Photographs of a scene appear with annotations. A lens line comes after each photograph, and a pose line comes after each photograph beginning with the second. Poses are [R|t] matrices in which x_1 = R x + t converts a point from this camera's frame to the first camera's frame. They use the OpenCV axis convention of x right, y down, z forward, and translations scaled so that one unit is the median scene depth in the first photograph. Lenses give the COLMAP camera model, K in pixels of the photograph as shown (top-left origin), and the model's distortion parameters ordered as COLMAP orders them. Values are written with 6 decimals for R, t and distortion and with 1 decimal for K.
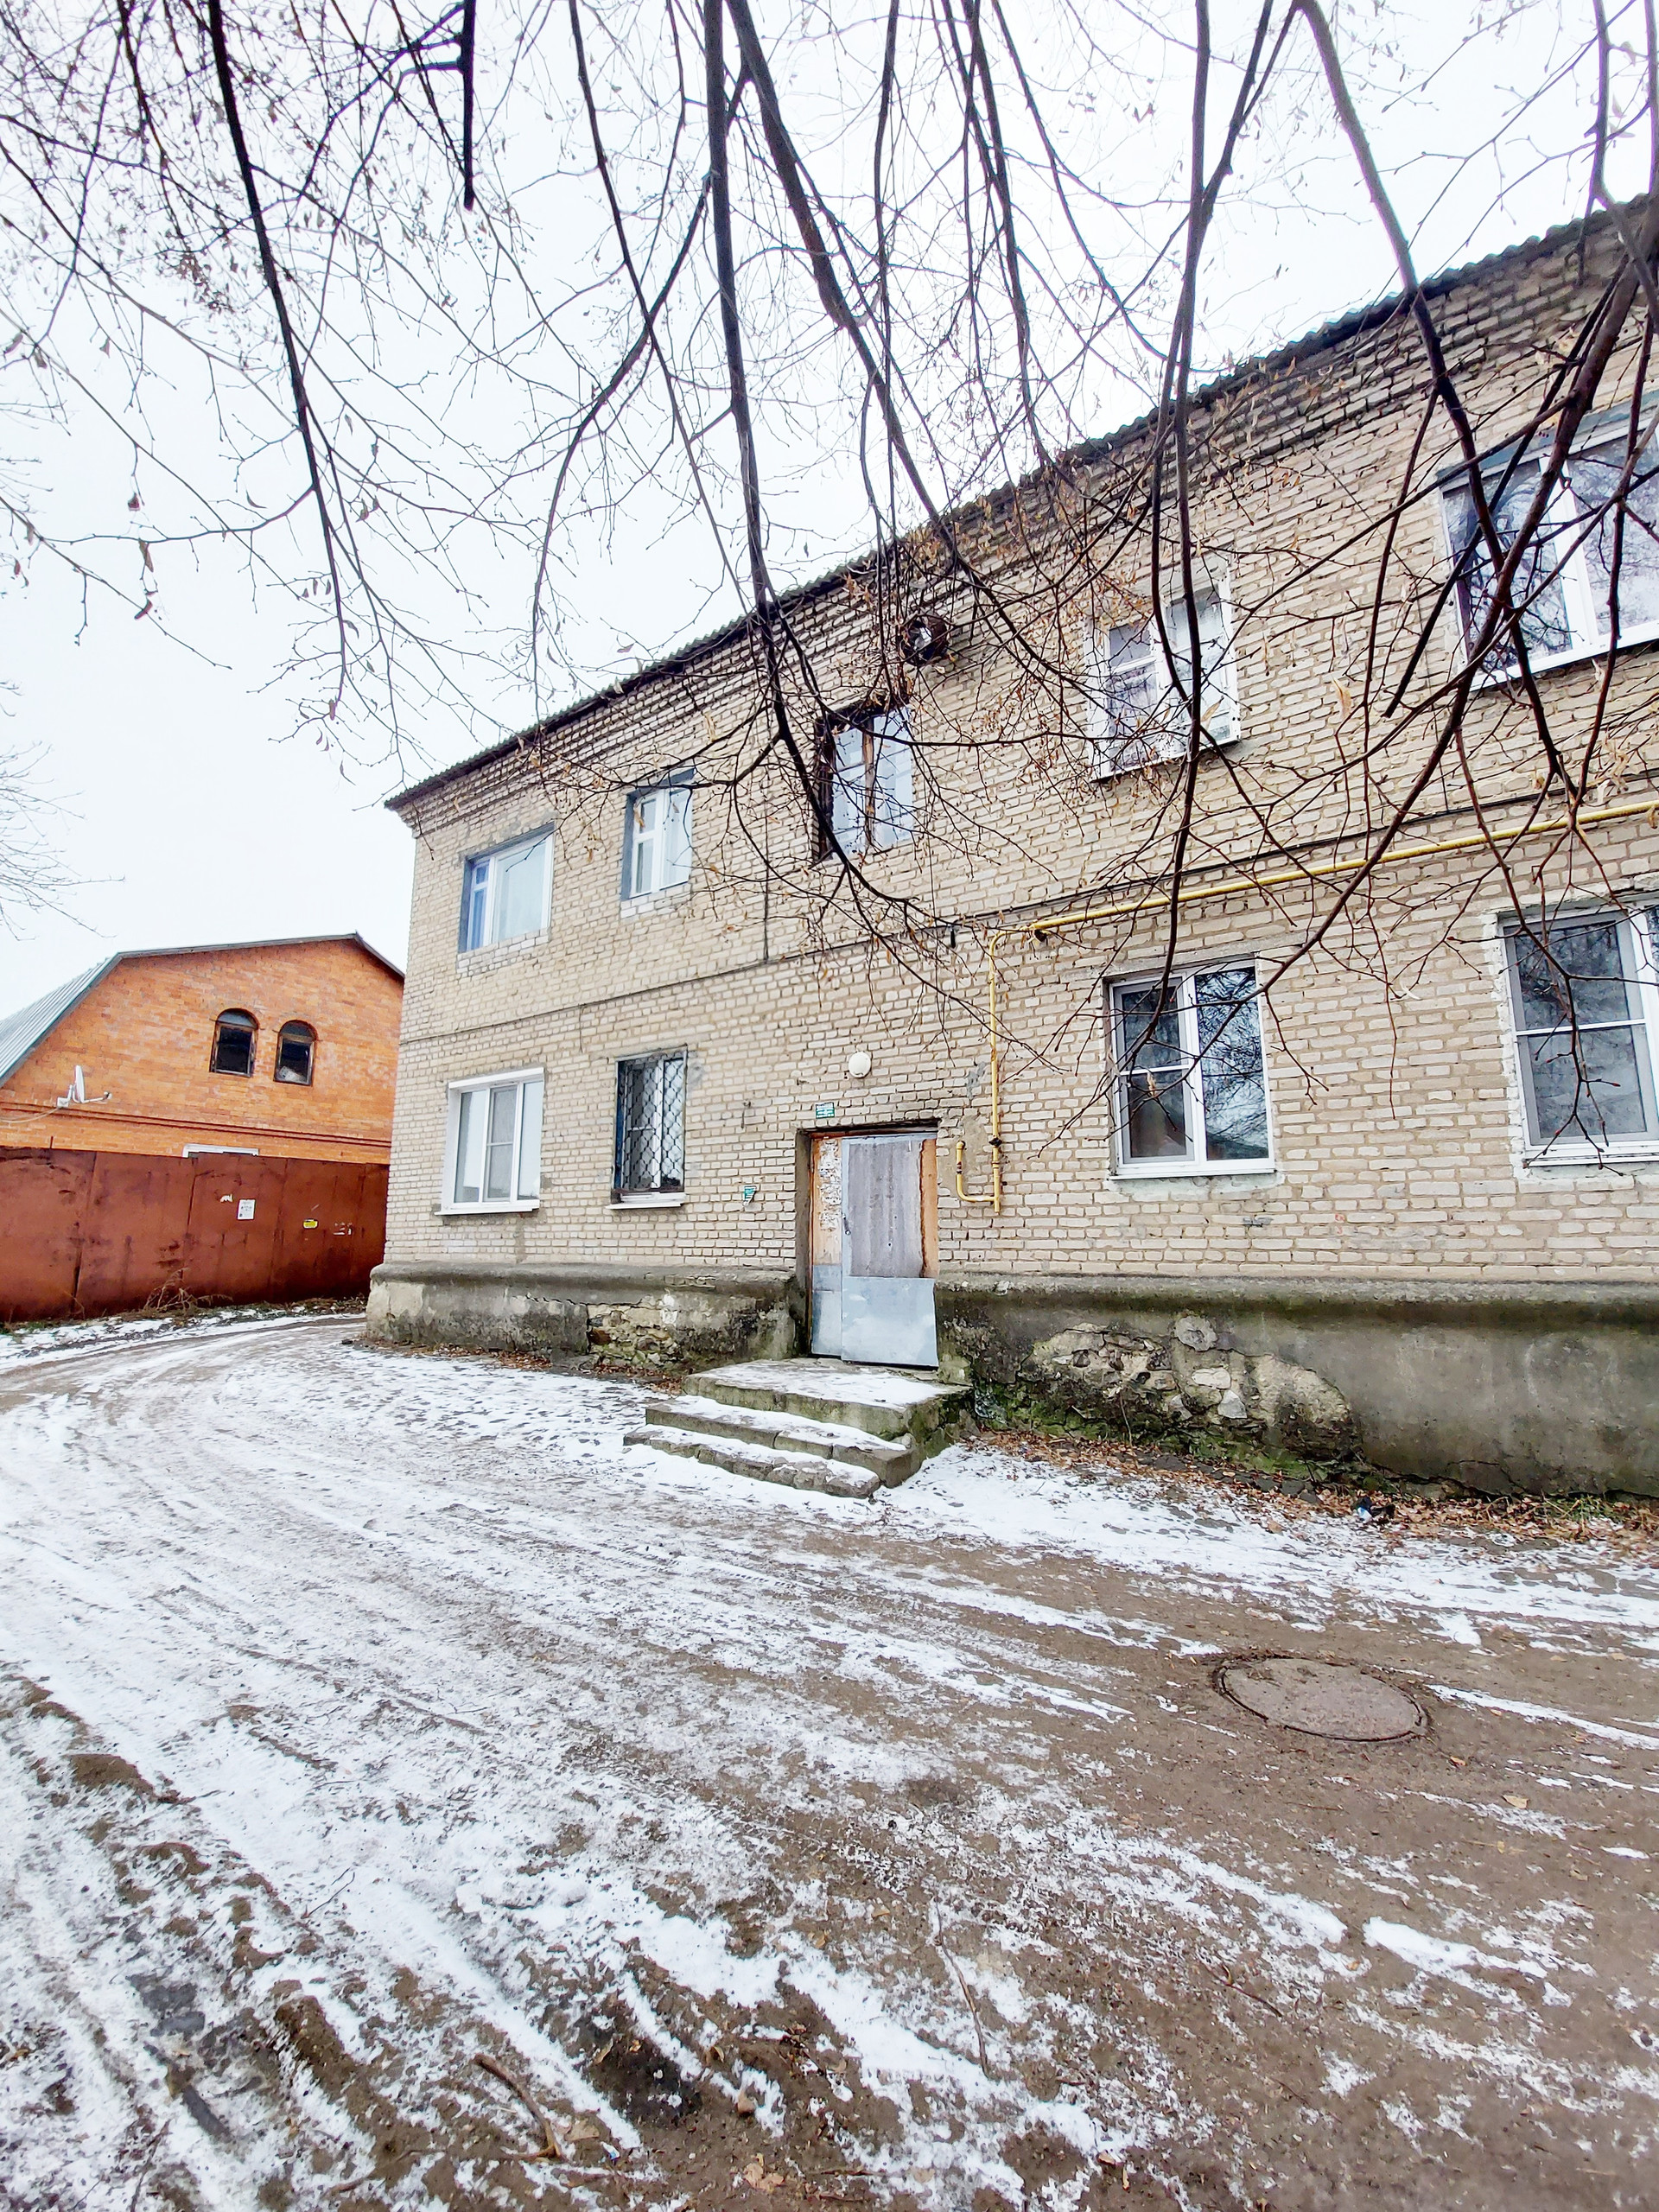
lens RADIAL K [[900.0, 0, 808.9], [0, 900.0, 1112.7], [0, 0, 1]] dist [-0.000503, -0.000460]
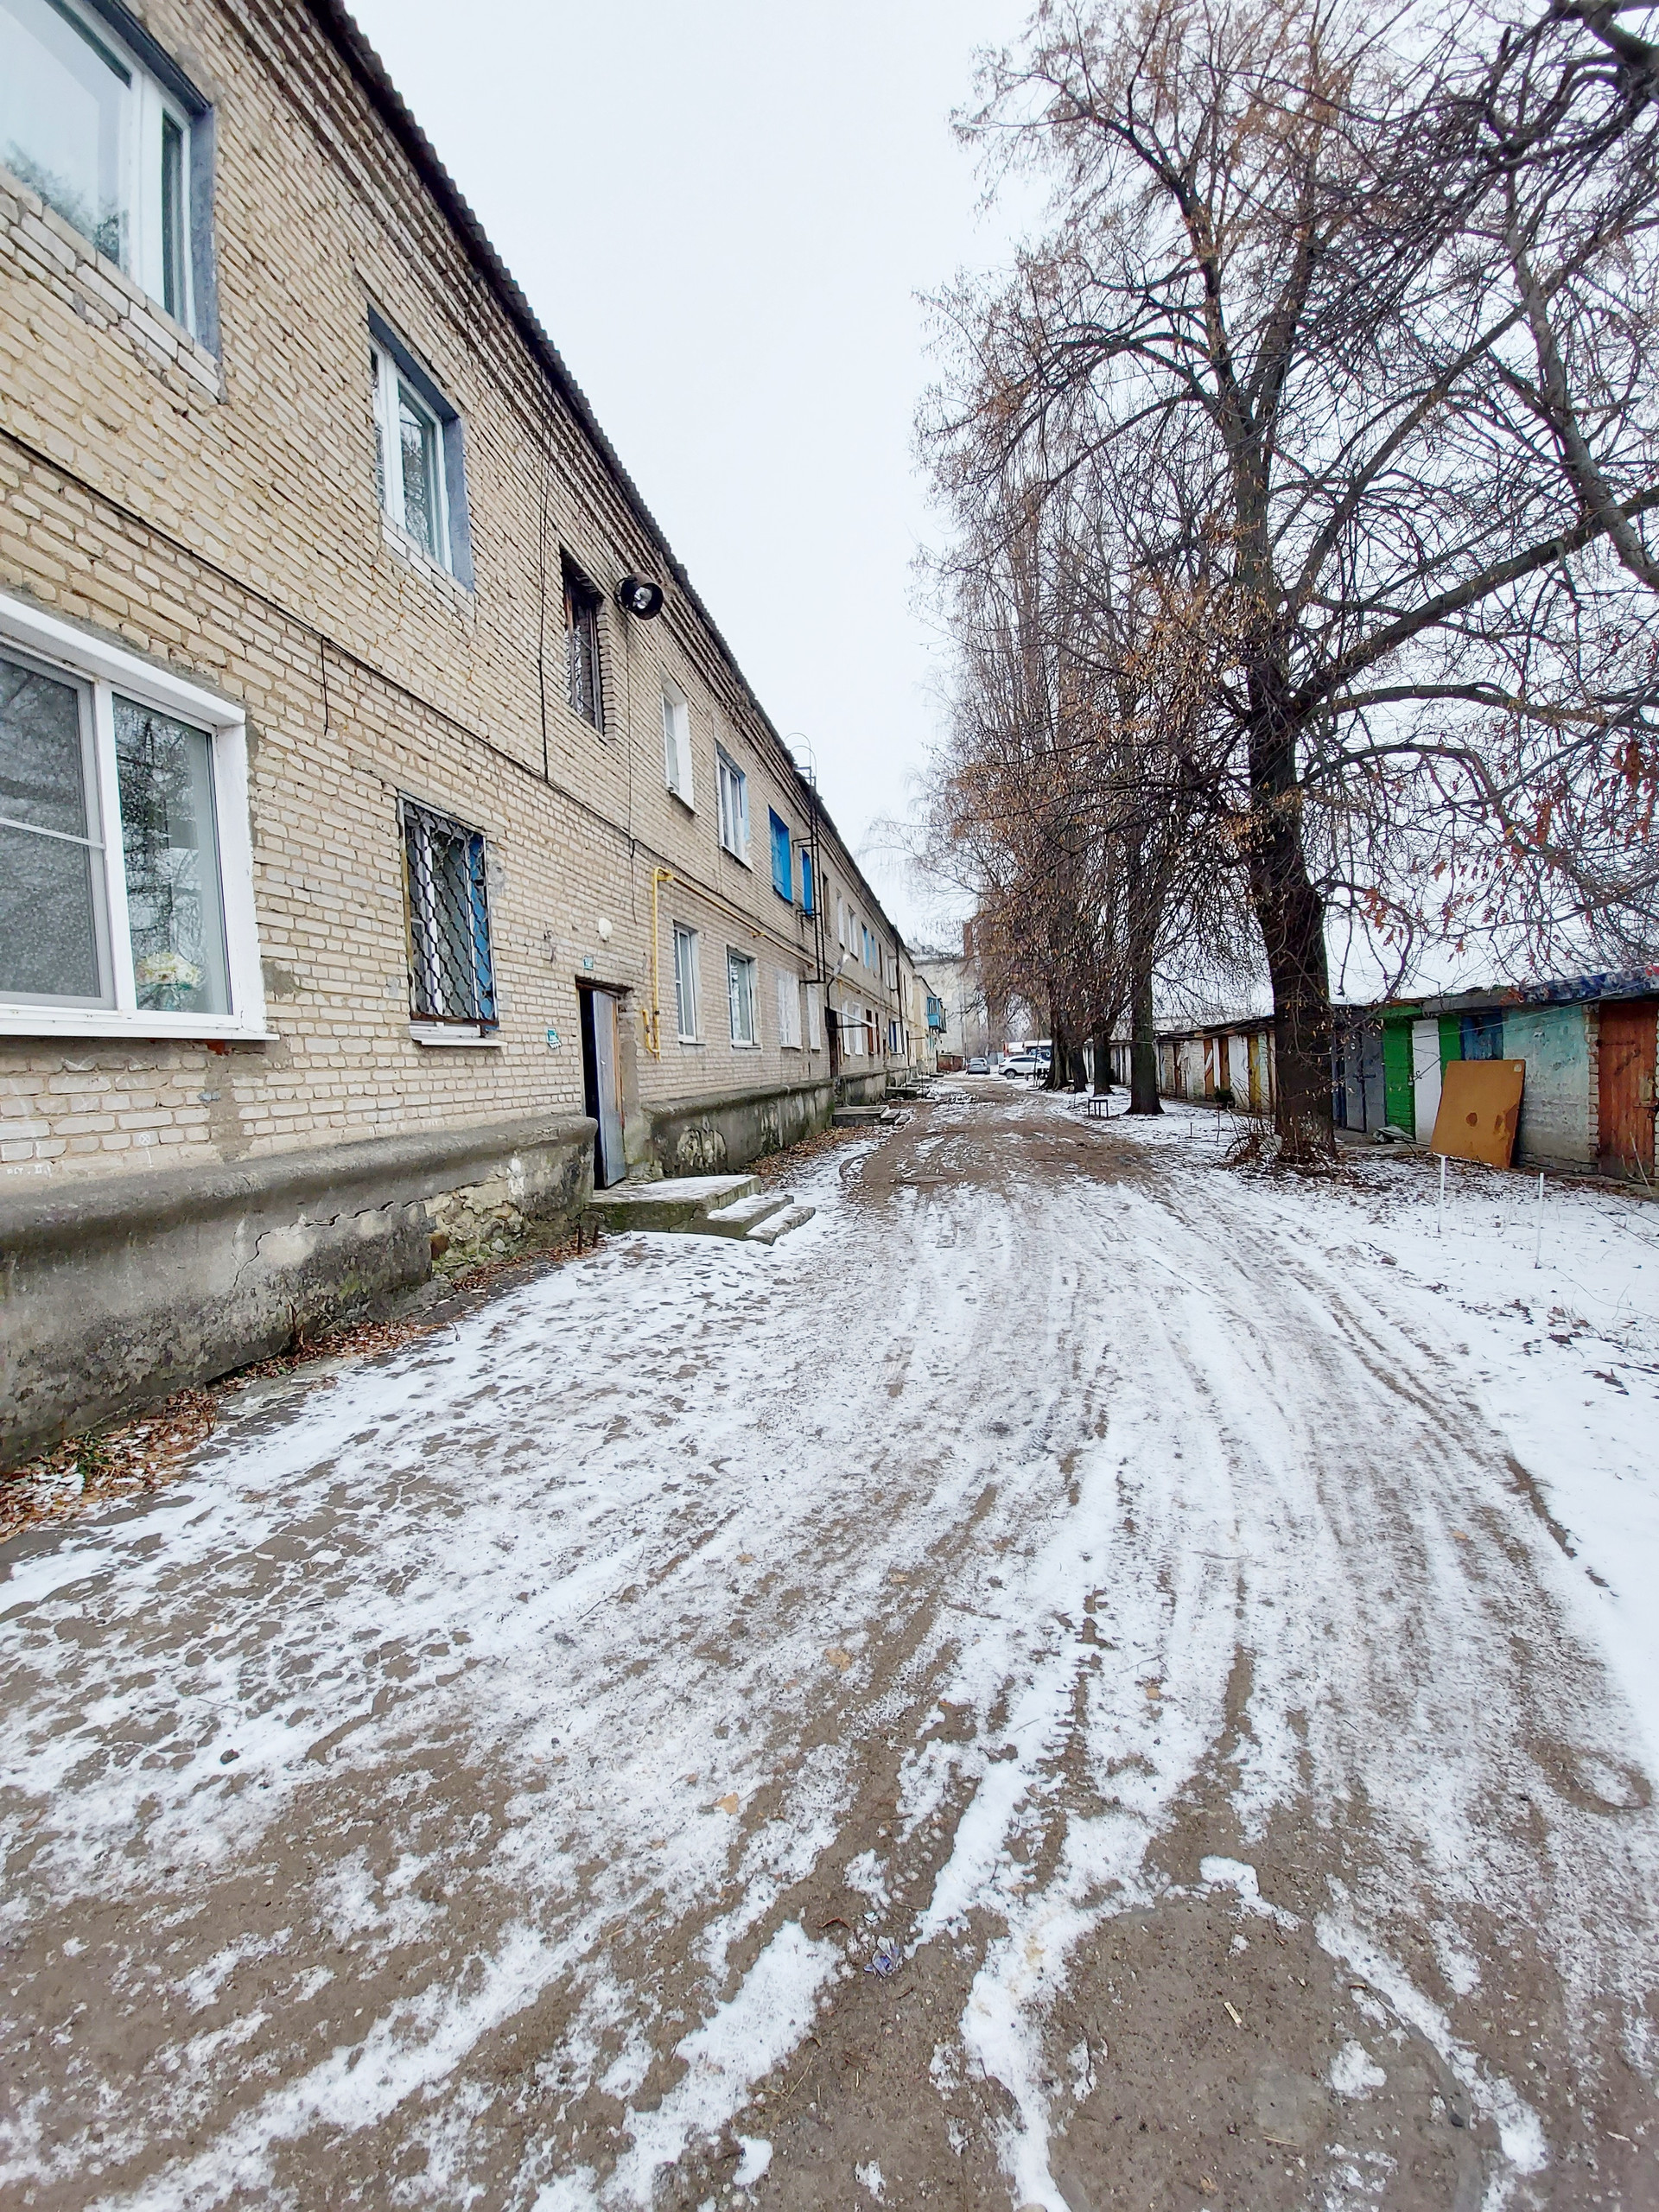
lens RADIAL K [[900.0, 0, 808.9], [0, 900.0, 1112.7], [0, 0, 1]] dist [-0.000503, -0.000460]
pose [[-0.431040, -0.033951, 0.901694, -0.853225], [-0.092135, 0.995725, -0.006552, 0.126554], [-0.897617, -0.085902, -0.432326, 0.976644]]
